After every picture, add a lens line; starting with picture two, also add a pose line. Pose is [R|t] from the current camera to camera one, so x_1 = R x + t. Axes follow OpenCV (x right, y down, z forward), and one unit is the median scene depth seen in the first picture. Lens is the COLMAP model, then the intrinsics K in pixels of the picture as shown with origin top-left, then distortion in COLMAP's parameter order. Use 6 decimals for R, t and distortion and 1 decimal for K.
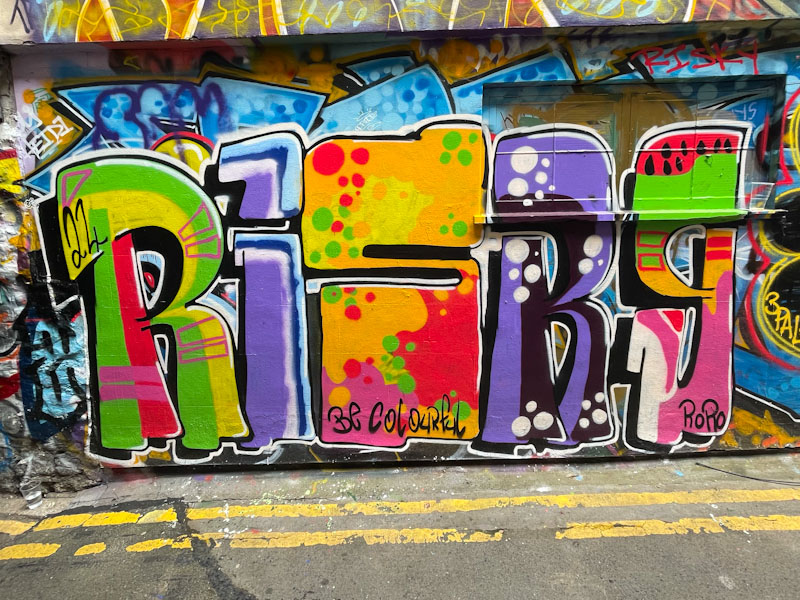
lens RADIAL K [[320.4, 0, 405.1], [0, 320.4, 294.8], [0, 0, 1]] dist [-0.005489, 0.001208]
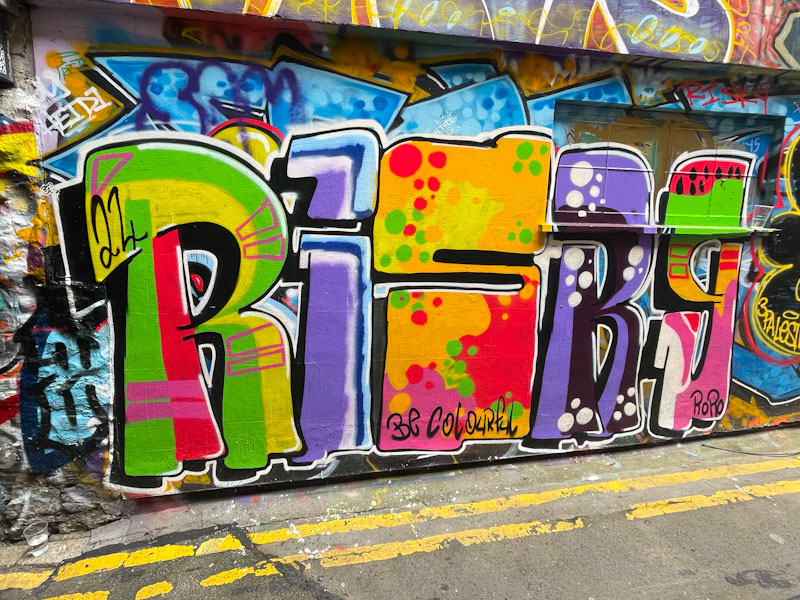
lens RADIAL K [[320.4, 0, 398.2], [0, 320.4, 304.7], [0, 0, 1]] dist [-0.005489, 0.001208]
pose [[0.987409, -0.001927, 0.158177, -0.399494], [0.000829, 0.999975, 0.007007, 0.009115], [-0.158186, -0.006787, 0.987386, 0.033794]]
